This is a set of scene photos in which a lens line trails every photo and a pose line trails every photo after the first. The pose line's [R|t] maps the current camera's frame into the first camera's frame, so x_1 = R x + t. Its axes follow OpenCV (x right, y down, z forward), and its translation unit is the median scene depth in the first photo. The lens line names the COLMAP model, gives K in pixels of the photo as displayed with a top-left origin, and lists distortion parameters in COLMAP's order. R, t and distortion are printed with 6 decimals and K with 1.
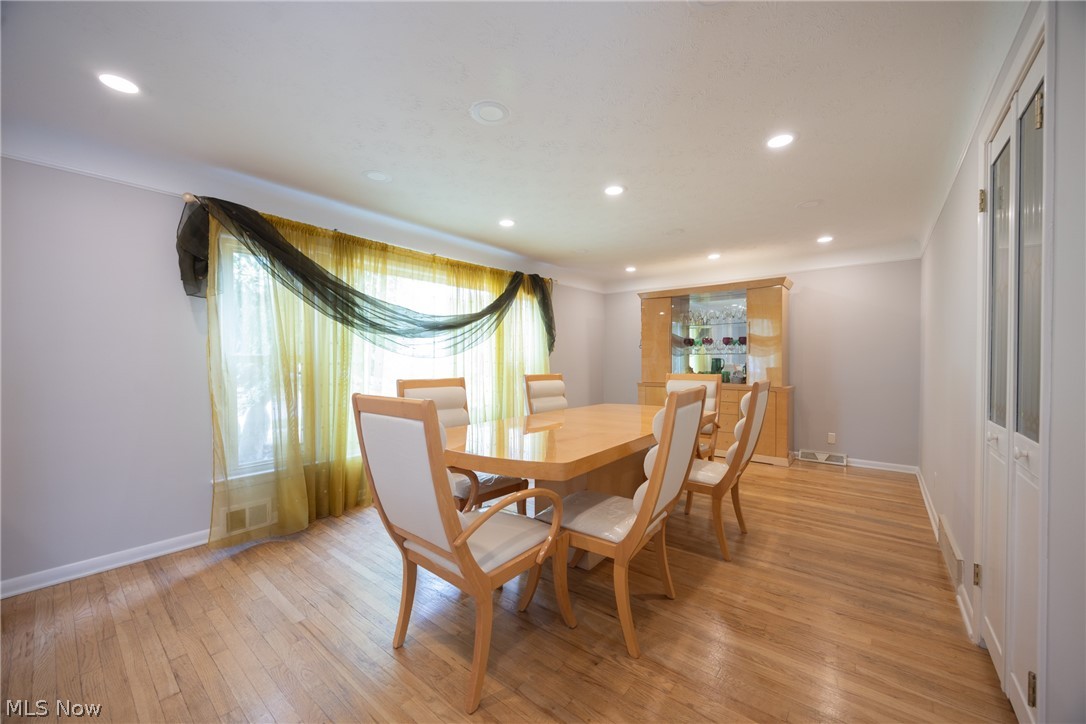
lens RADIAL K [[413.7, 0, 544.8], [0, 413.7, 366.1], [0, 0, 1]] dist [-0.000418, -0.000548]
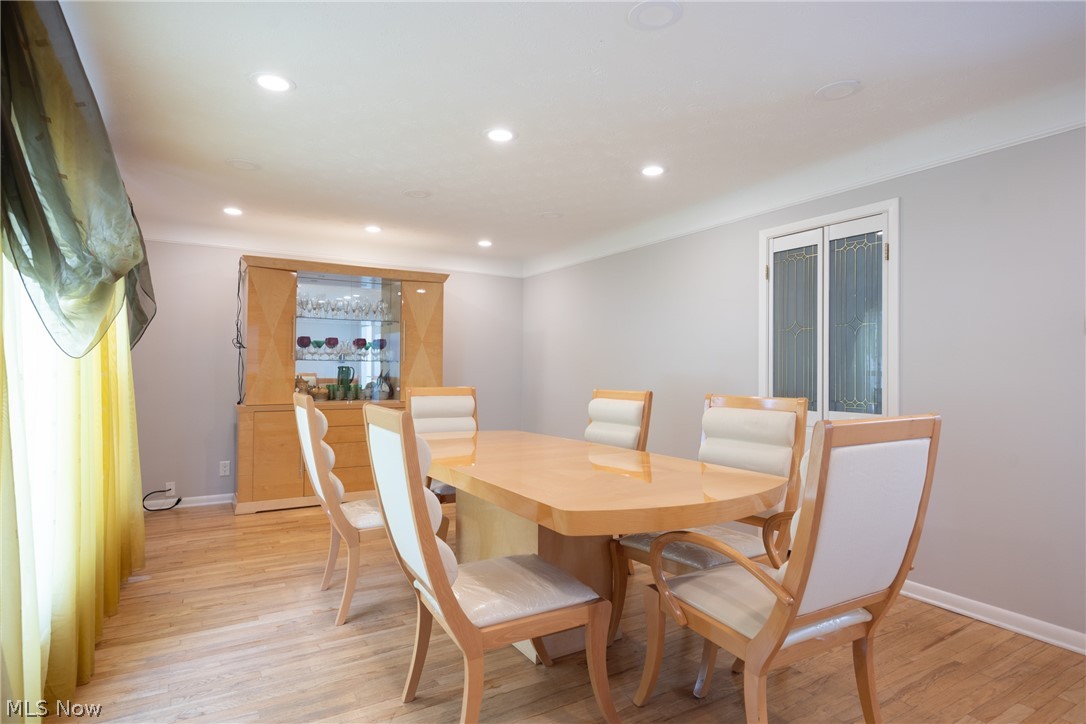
lens RADIAL K [[588.7, 0, 543.0], [0, 588.7, 362.0], [0, 0, 1]] dist [-0.000840, -0.000395]
pose [[0.332877, 0.015204, 0.942848, -0.477642], [0.008035, 0.999788, -0.018959, -0.005194], [-0.942936, 0.013887, 0.332684, 0.366672]]
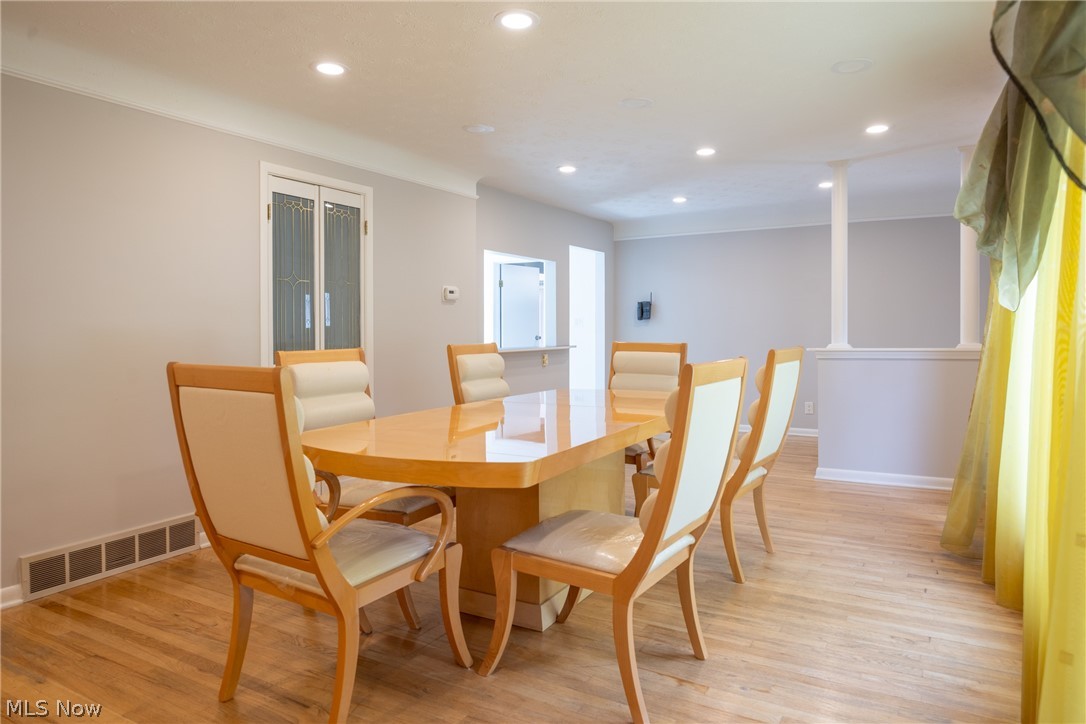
lens RADIAL K [[702.9, 0, 538.3], [0, 702.9, 323.1], [0, 0, 1]] dist [0.046273, -0.000236]
pose [[-0.987250, 0.000986, -0.159173, 0.186185], [-0.000641, 0.999948, 0.010172, -0.015423], [0.159175, 0.010145, -0.987198, 1.223493]]
